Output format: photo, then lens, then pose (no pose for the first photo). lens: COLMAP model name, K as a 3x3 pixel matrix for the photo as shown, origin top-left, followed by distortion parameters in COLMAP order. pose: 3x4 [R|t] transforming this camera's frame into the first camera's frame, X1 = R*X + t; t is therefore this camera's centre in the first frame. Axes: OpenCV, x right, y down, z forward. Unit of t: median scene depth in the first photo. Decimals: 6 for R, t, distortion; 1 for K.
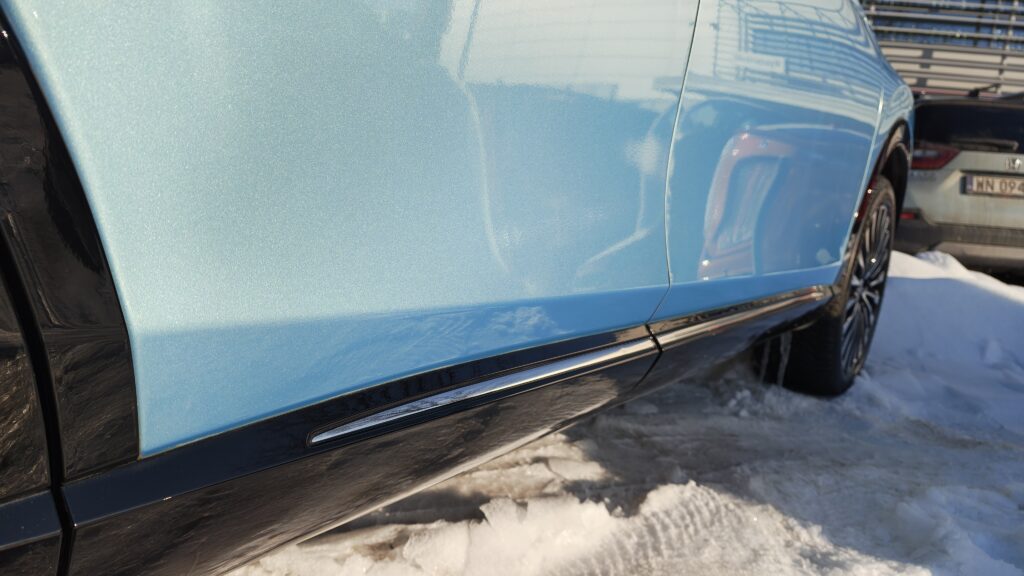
lens RADIAL K [[711.5, 0, 515.9], [0, 711.5, 292.1], [0, 0, 1]] dist [0.026562, -0.004169]
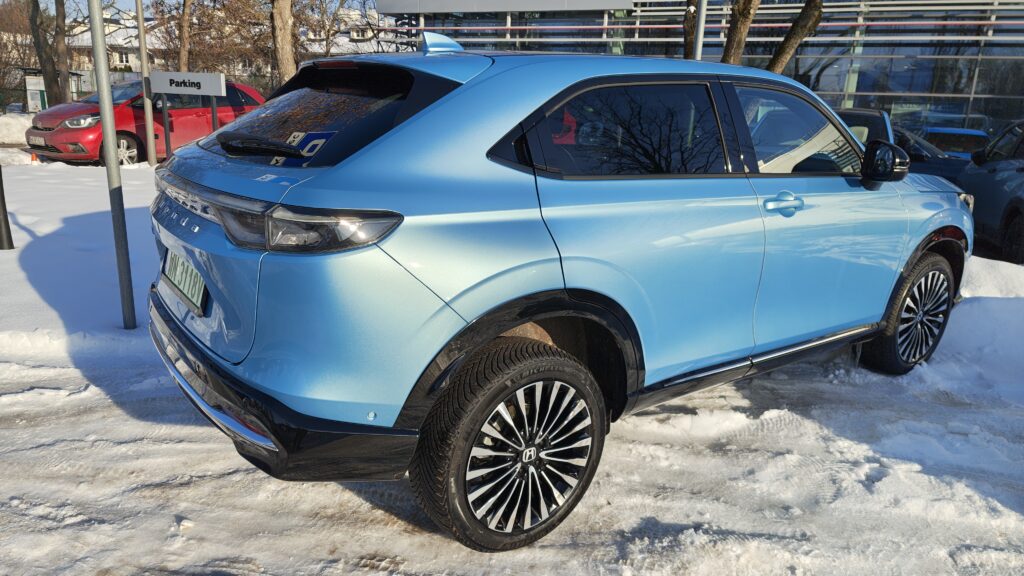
lens RADIAL K [[727.6, 0, 512.0], [0, 727.6, 288.0], [0, 0, 1]] dist [-0.018890, 0.001269]
pose [[0.955127, 0.026231, -0.295032, 0.066806], [-0.004153, 0.997159, 0.075214, -0.293865], [0.296167, -0.070614, 0.952522, -1.435917]]
